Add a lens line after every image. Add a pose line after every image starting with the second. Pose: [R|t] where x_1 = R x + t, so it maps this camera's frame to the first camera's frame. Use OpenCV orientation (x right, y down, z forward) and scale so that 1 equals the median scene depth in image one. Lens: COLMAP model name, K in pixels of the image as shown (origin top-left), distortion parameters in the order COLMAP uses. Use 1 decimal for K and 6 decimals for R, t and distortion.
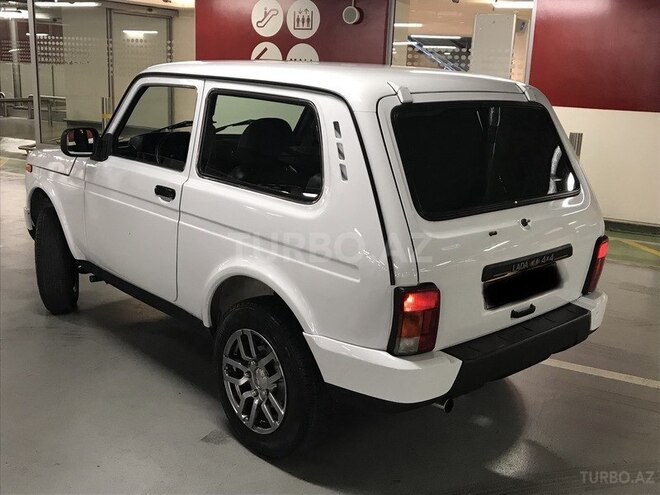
lens RADIAL K [[718.9, 0, 330.0], [0, 718.9, 247.5], [0, 0, 1]] dist [0.006887, 0.002345]
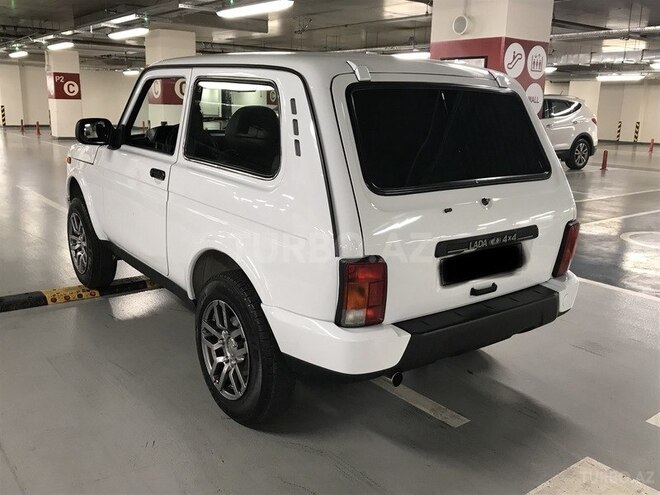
lens RADIAL K [[606.5, 0, 330.0], [0, 606.5, 247.5], [0, 0, 1]] dist [0.047244, -0.002876]
pose [[0.996115, 0.016235, -0.086554, 0.131870], [-0.016230, 0.999868, 0.000766, 0.034027], [0.086555, 0.000642, 0.996247, 0.131435]]
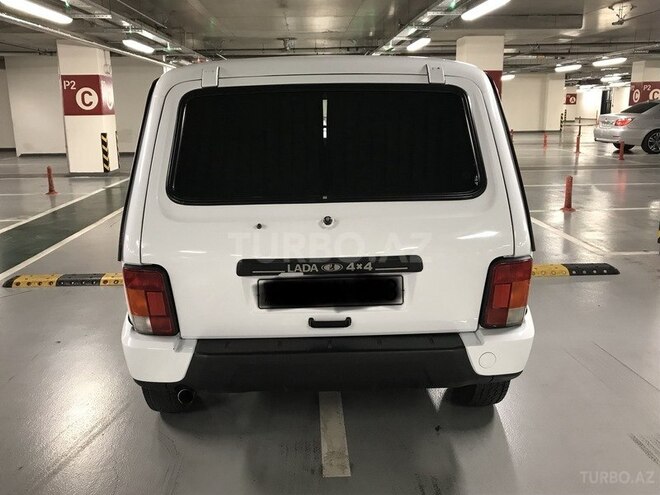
lens RADIAL K [[606.5, 0, 330.0], [0, 606.5, 247.5], [0, 0, 1]] dist [0.047244, -0.002876]
pose [[0.769489, 0.112944, -0.628594, 0.759890], [-0.118947, 0.992362, 0.032696, -0.027238], [0.627485, 0.049610, 0.777046, 0.445780]]
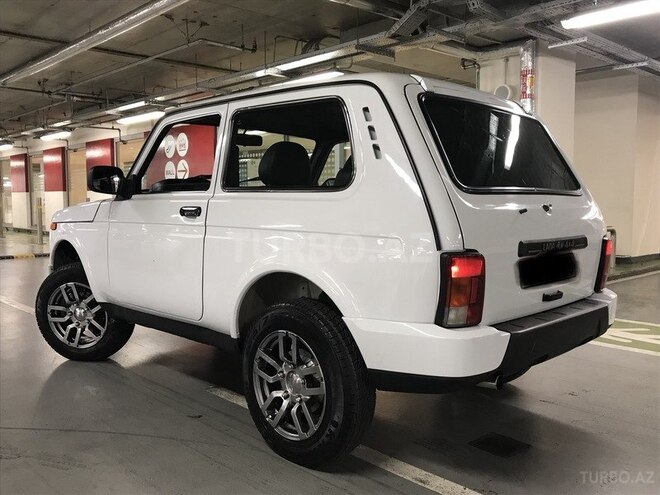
lens RADIAL K [[594.9, 0, 330.0], [0, 594.9, 247.5], [0, 0, 1]] dist [-0.000790, -0.001656]
pose [[0.998029, -0.040855, 0.047640, -0.085661], [0.048206, 0.985101, -0.165082, 0.151901], [-0.040186, 0.167053, 0.985129, 0.184275]]
